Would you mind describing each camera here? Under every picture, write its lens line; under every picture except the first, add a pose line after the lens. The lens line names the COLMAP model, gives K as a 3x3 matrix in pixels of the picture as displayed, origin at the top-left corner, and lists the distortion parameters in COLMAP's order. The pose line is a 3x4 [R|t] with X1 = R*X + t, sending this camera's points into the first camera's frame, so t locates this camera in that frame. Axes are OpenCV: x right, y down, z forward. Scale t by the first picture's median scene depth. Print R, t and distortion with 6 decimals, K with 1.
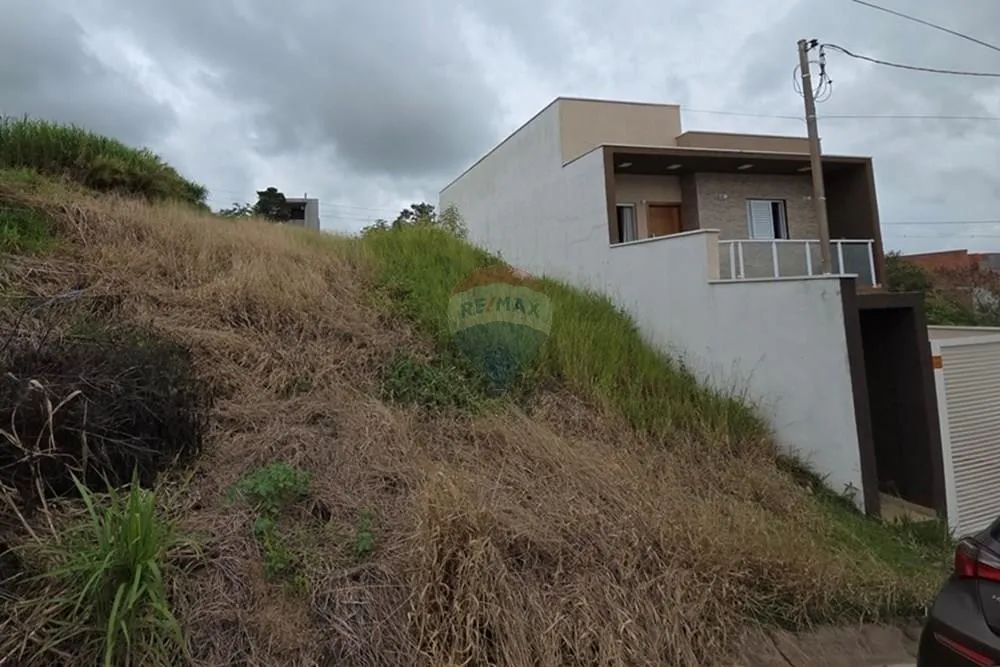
lens RADIAL K [[528.6, 0, 404.4], [0, 528.6, 257.9], [0, 0, 1]] dist [0.002890, -0.001435]
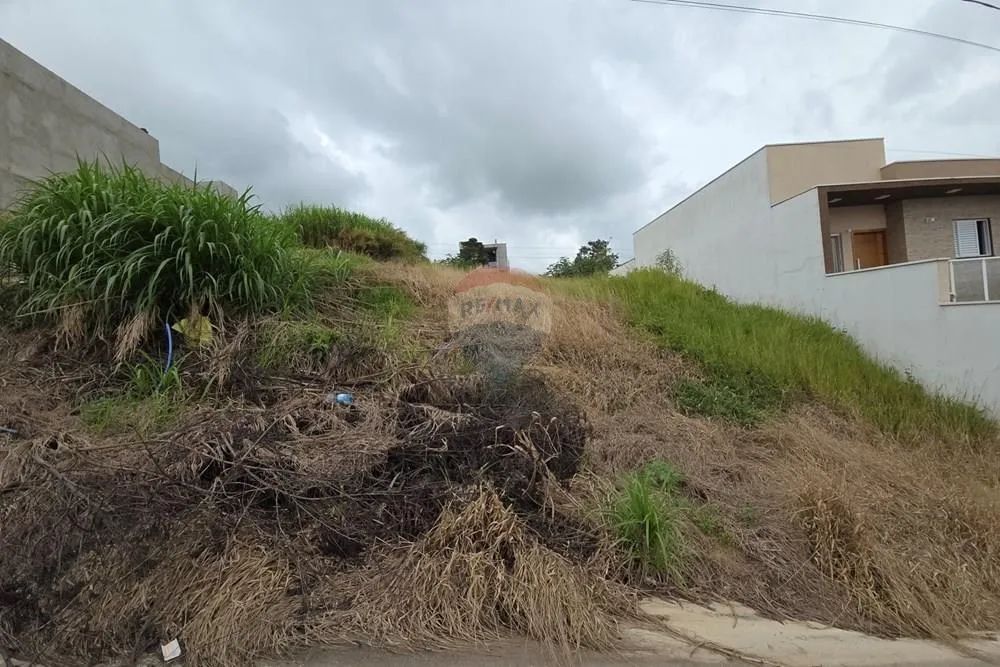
lens RADIAL K [[440.3, 0, 490.7], [0, 440.3, 331.9], [0, 0, 1]] dist [0.015819, -0.014019]
pose [[0.982335, -0.051822, -0.179811, -0.219510], [0.069466, 0.993216, 0.093256, -0.054700], [0.173758, -0.104099, 0.979271, -0.116889]]
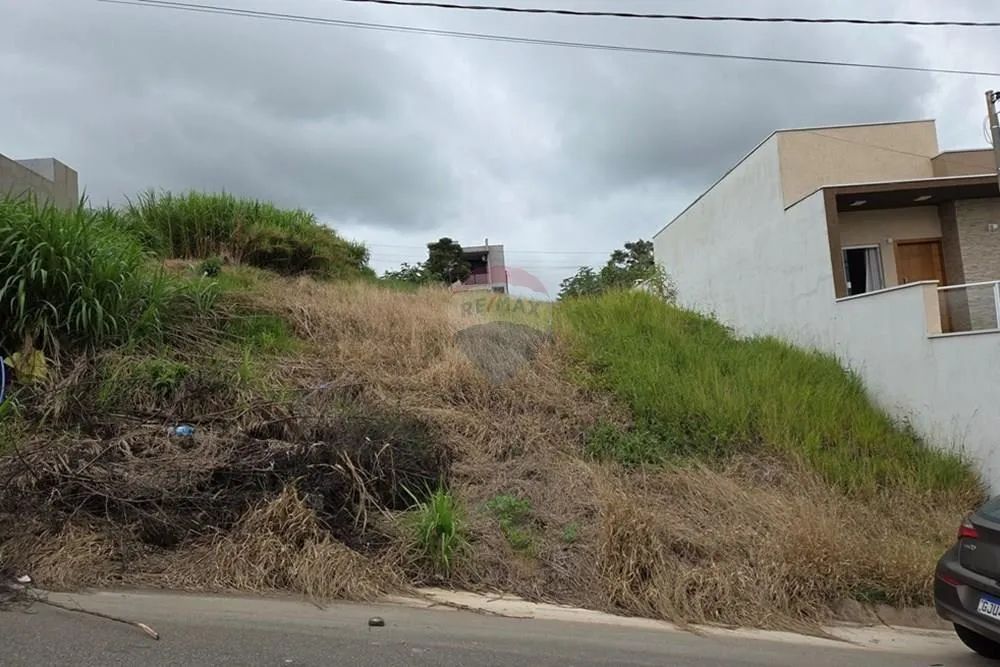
lens RADIAL K [[731.6, 0, 500.0], [0, 731.6, 333.5], [0, 0, 1]] dist [0.104913, -0.125695]
pose [[0.983117, -0.065962, -0.170676, 0.052436], [0.070547, 0.997289, 0.020933, -0.043726], [0.168833, -0.032620, 0.985105, -0.459640]]
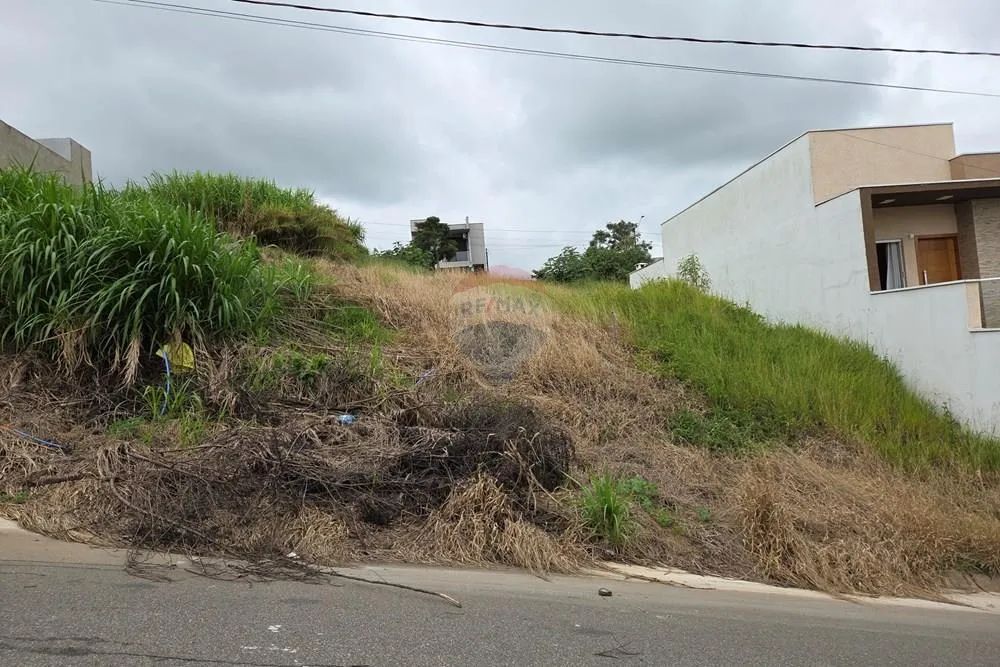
lens RADIAL K [[720.2, 0, 483.7], [0, 720.2, 325.1], [0, 0, 1]] dist [0.097511, -0.108505]
pose [[0.988767, -0.055483, -0.138786, -0.172970], [0.062767, 0.996841, 0.048662, -0.098865], [0.135648, -0.056827, 0.989126, -0.577065]]
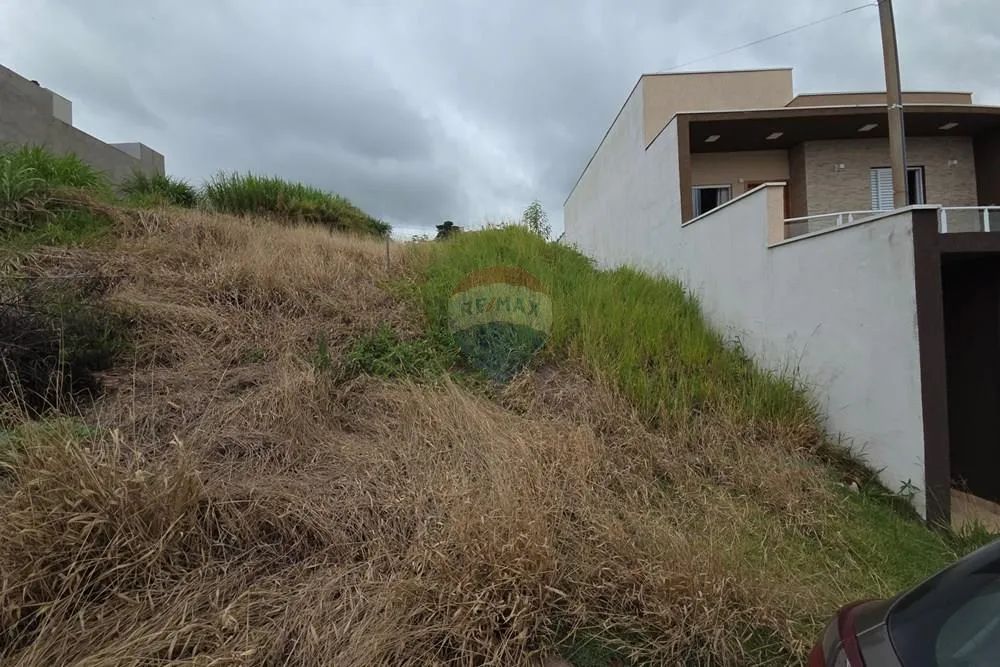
lens RADIAL K [[440.3, 0, 490.7], [0, 440.3, 331.9], [0, 0, 1]] dist [0.015819, -0.014019]
pose [[0.976337, -0.018178, -0.215490, 0.301319], [0.041126, 0.993883, 0.102491, 0.092513], [0.212309, -0.108928, 0.971113, 0.209716]]
